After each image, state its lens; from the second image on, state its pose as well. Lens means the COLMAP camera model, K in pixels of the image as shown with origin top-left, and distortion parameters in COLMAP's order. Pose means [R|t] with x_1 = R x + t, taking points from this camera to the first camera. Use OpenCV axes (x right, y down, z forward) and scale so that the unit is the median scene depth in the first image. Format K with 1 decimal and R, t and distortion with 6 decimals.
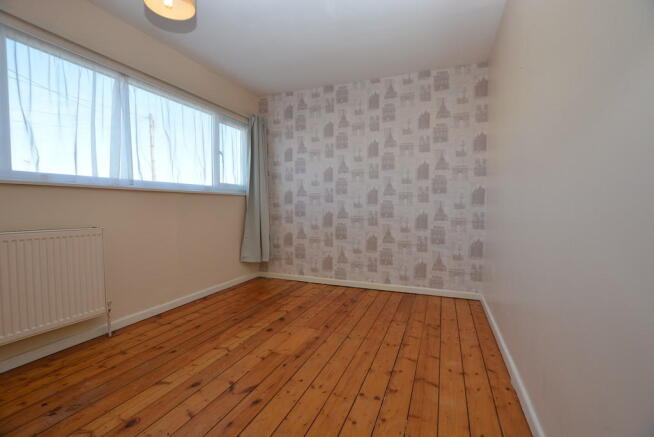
lens RADIAL K [[290.0, 0, 327.4], [0, 290.0, 219.5], [0, 0, 1]] dist [-0.026167, 0.002412]
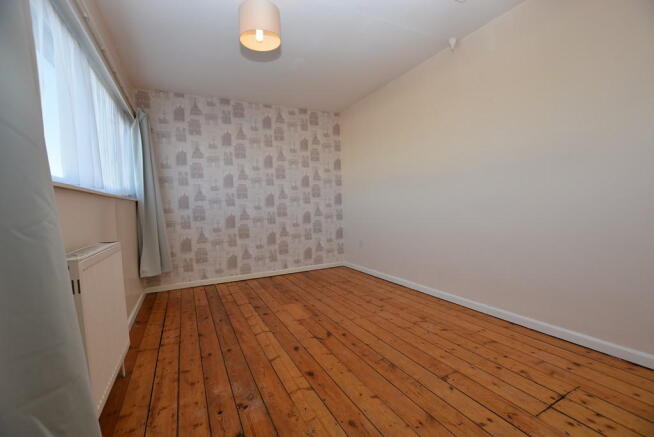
lens RADIAL K [[290.0, 0, 329.1], [0, 290.0, 218.8], [0, 0, 1]] dist [-0.026167, 0.002412]
pose [[0.660328, -0.061195, 0.748480, -0.603449], [0.071504, 0.997270, 0.018454, -0.005111], [-0.747566, 0.041334, 0.662901, 0.007076]]
